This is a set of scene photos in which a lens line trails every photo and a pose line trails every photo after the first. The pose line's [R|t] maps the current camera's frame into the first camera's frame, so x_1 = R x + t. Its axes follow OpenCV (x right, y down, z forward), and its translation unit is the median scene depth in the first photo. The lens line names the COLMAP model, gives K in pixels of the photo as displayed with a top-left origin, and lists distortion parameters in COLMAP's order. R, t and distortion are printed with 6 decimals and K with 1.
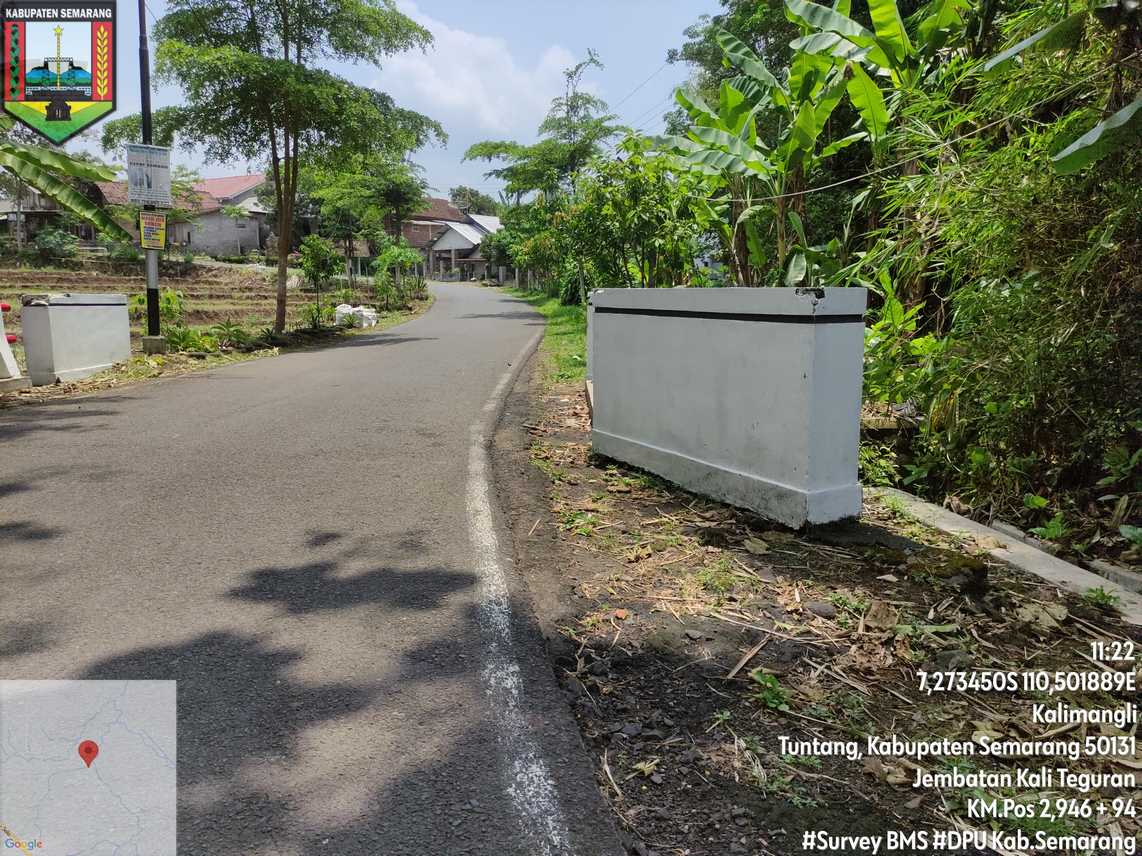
lens RADIAL K [[842.0, 0, 570.5], [0, 842.0, 422.9], [0, 0, 1]] dist [0.064734, -0.074064]
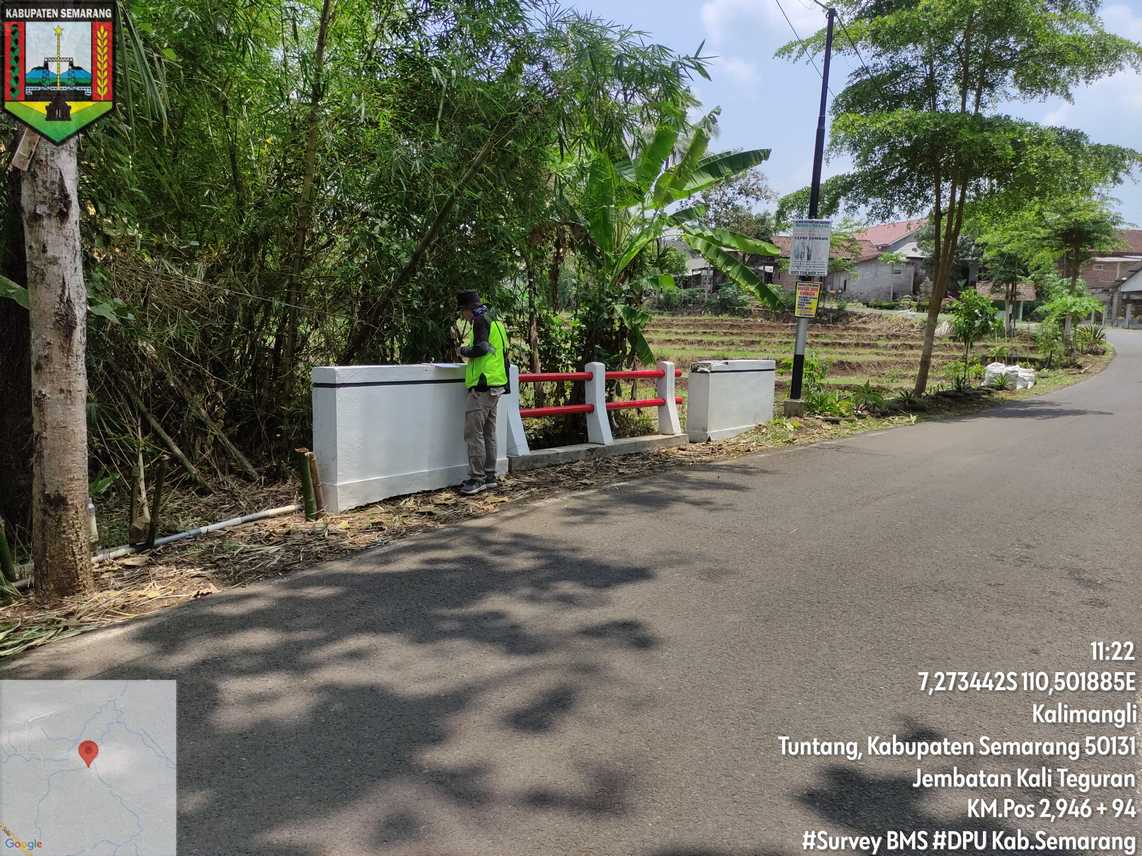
lens RADIAL K [[843.0, 0, 569.0], [0, 843.0, 427.2], [0, 0, 1]] dist [0.052537, -0.052070]
pose [[0.748751, 0.089876, -0.656730, -0.004352], [-0.117696, 0.993048, 0.001714, -0.017160], [0.652319, 0.076011, 0.754124, 0.015941]]
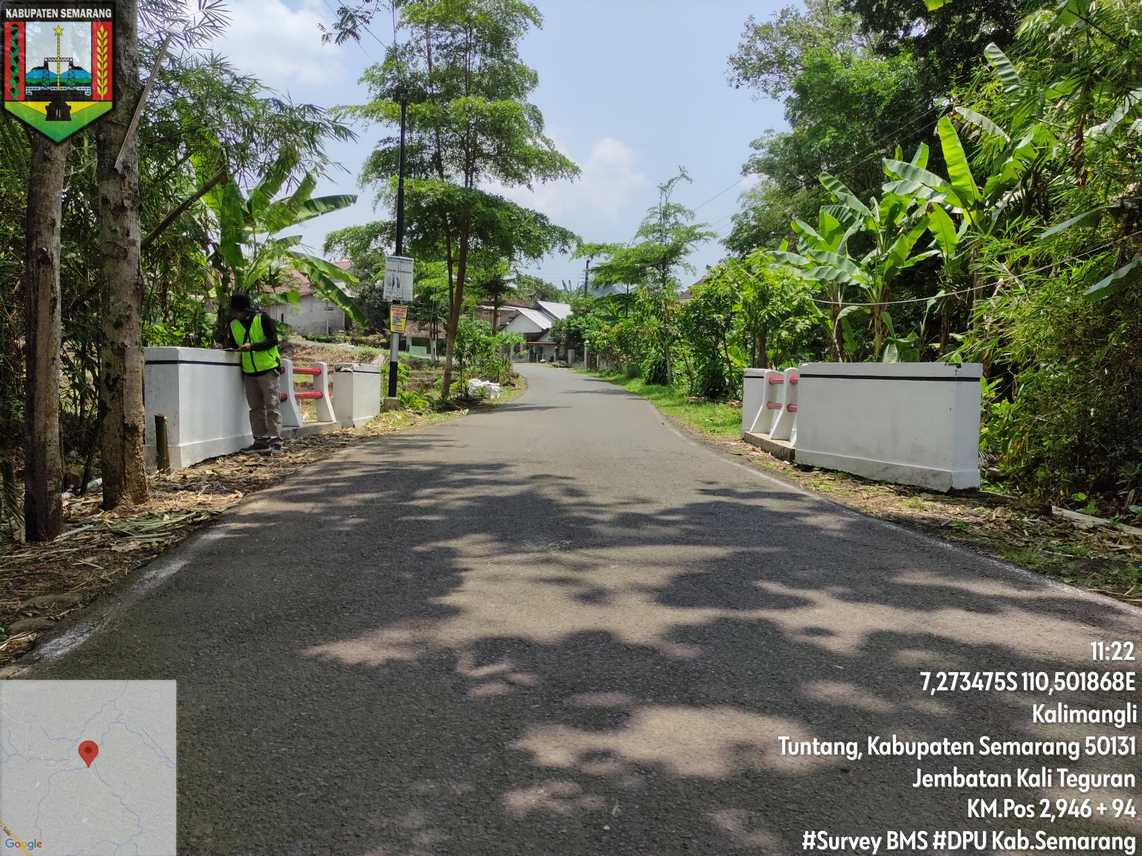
lens RADIAL K [[838.1, 0, 571.0], [0, 838.1, 428.0], [0, 0, 1]] dist [0.079646, -0.102748]
pose [[0.998628, 0.022948, -0.047079, -0.069304], [-0.027124, 0.995566, -0.090074, 0.026162], [0.044803, 0.091228, 0.994822, -0.132874]]
